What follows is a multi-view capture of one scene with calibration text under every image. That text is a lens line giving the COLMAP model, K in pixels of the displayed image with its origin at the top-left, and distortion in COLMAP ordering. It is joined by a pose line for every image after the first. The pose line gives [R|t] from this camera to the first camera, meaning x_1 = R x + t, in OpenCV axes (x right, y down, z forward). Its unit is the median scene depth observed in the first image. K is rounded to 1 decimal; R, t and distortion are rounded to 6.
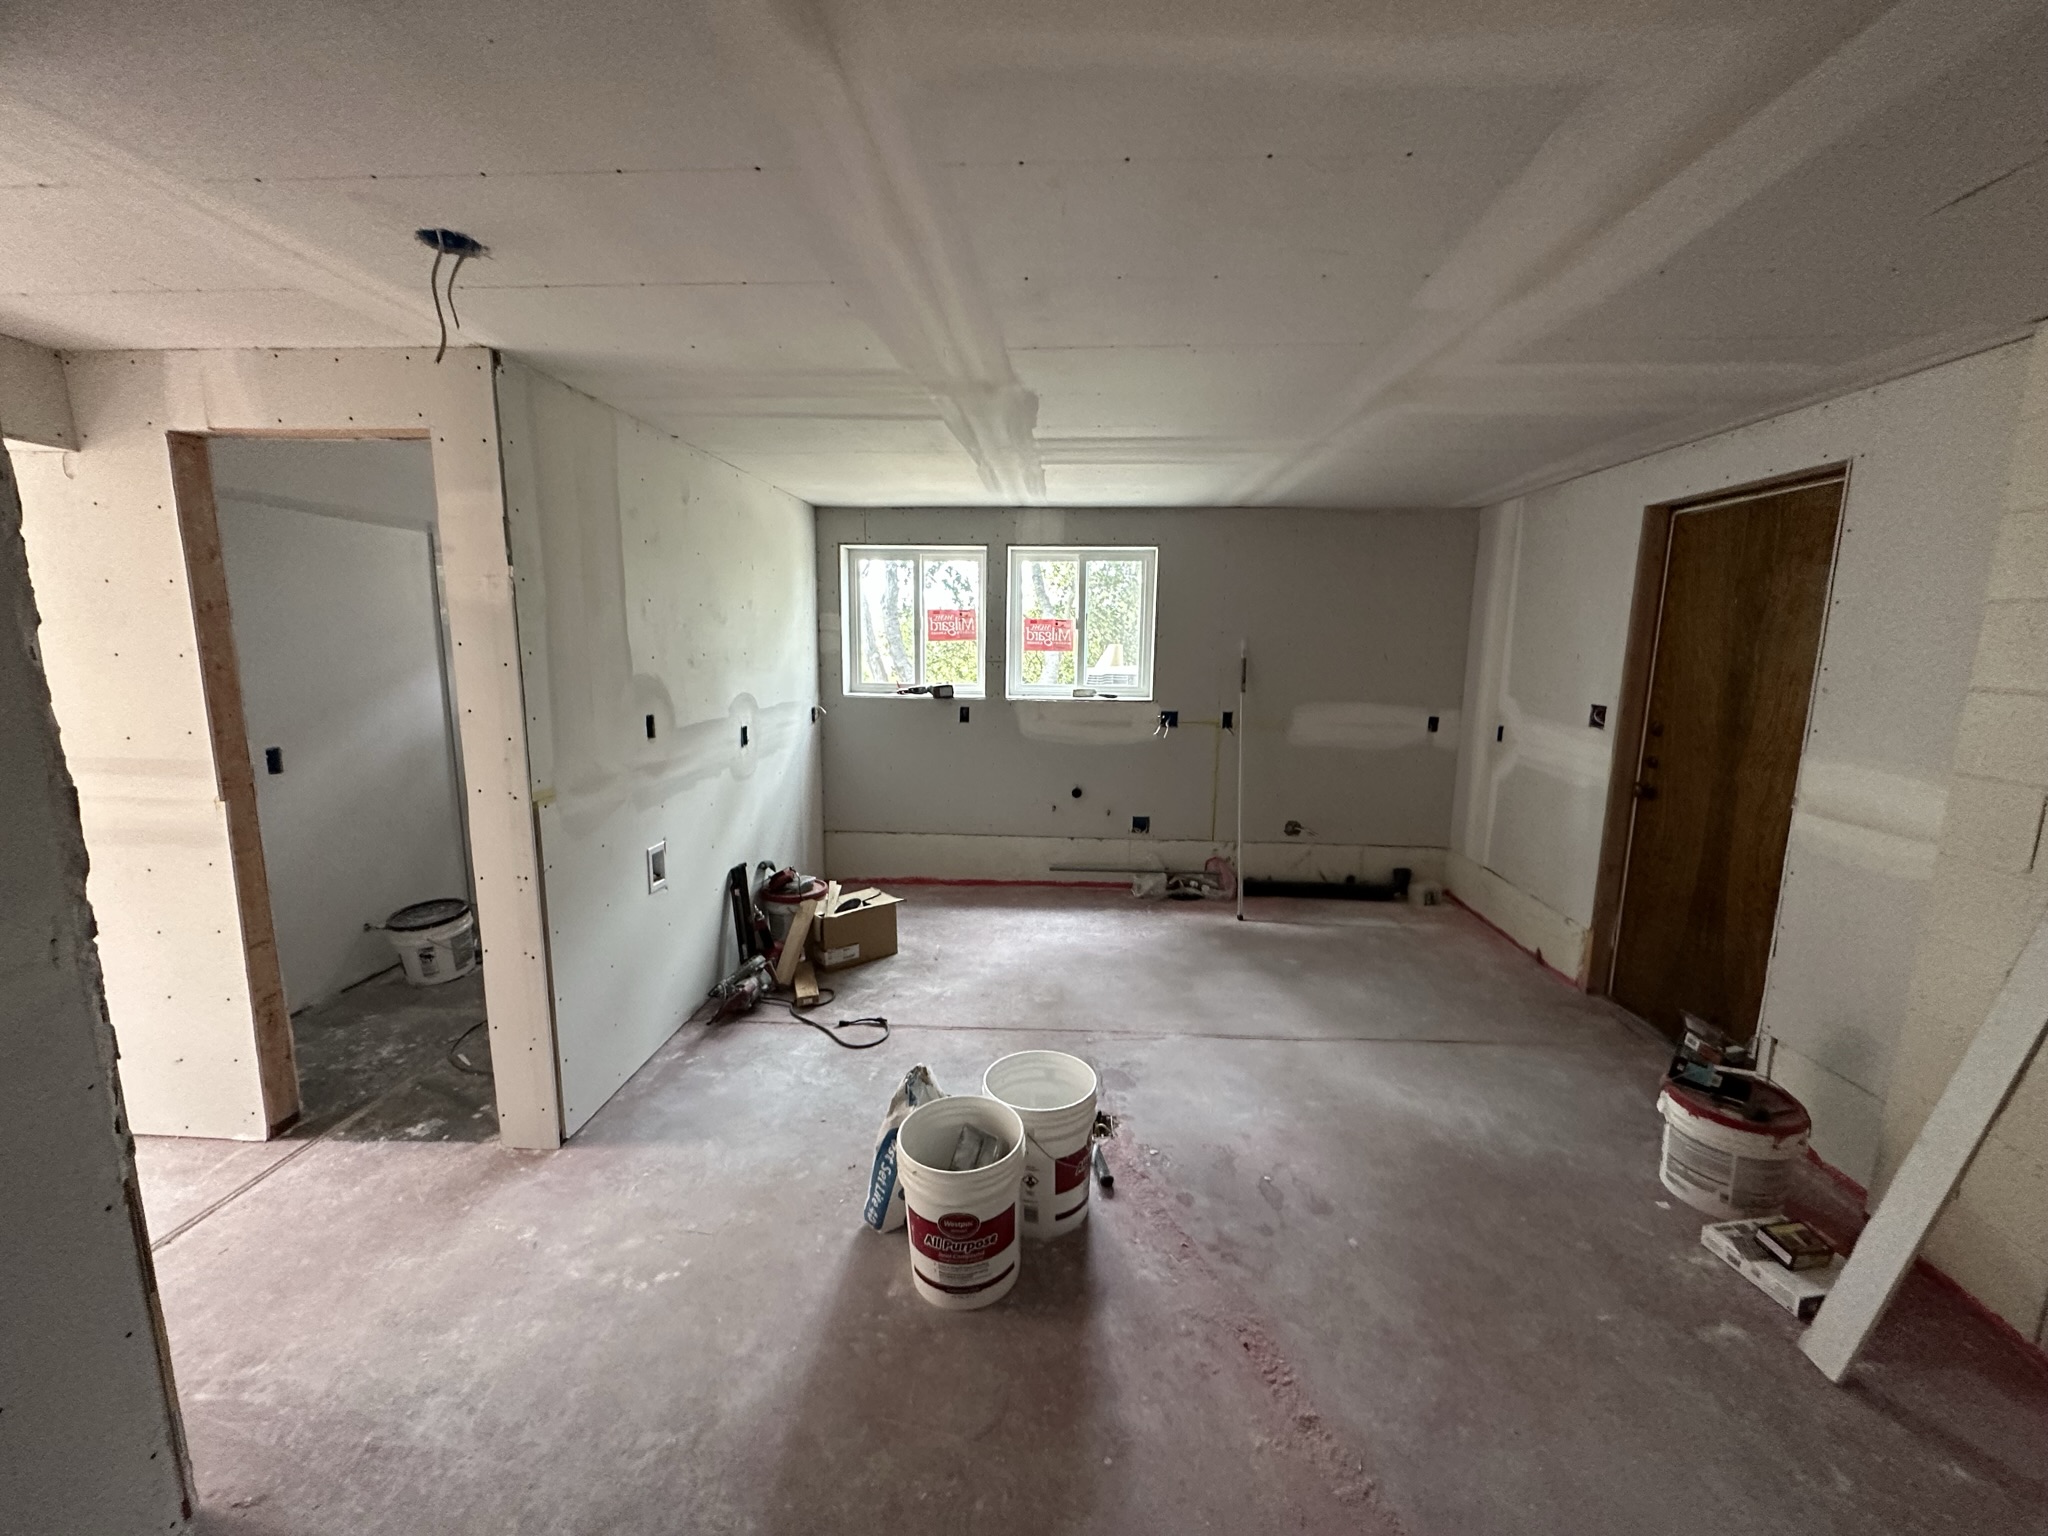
lens RADIAL K [[832.3, 0, 1015.8], [0, 832.3, 768.5], [0, 0, 1]] dist [-0.000466, -0.000136]
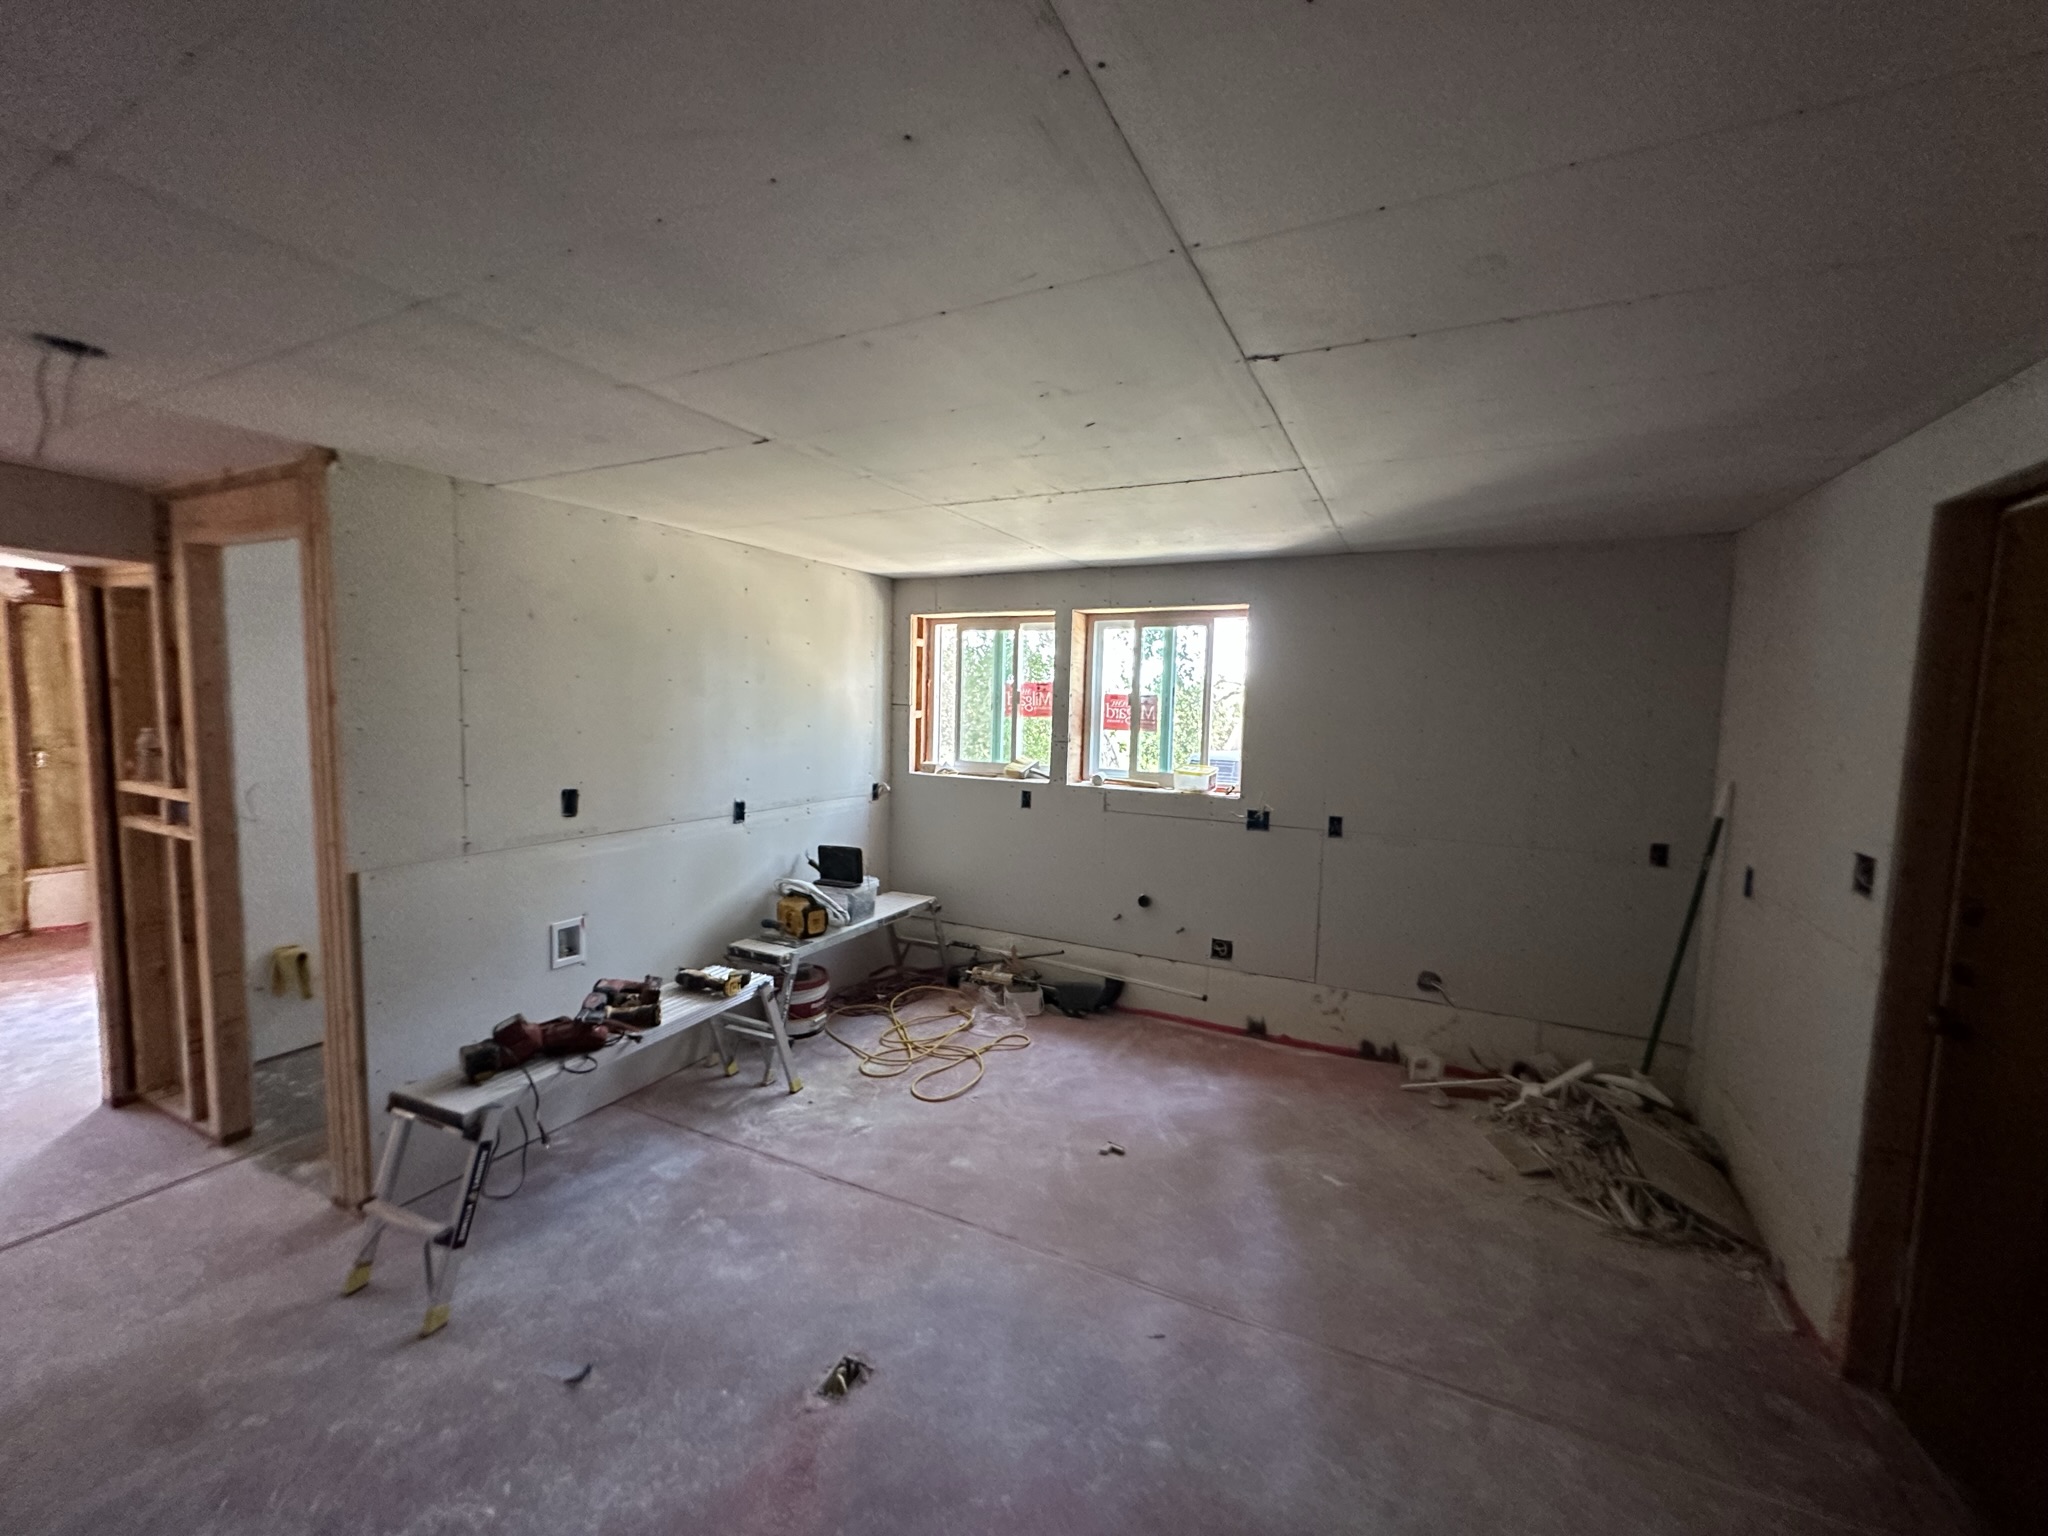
lens RADIAL K [[832.3, 0, 1021.8], [0, 832.3, 767.0], [0, 0, 1]] dist [-0.000466, -0.000136]
pose [[0.918208, 0.041015, -0.393969, 0.285334], [-0.072512, 0.995222, -0.065390, -0.041350], [0.389405, 0.088609, 0.916795, 0.183053]]
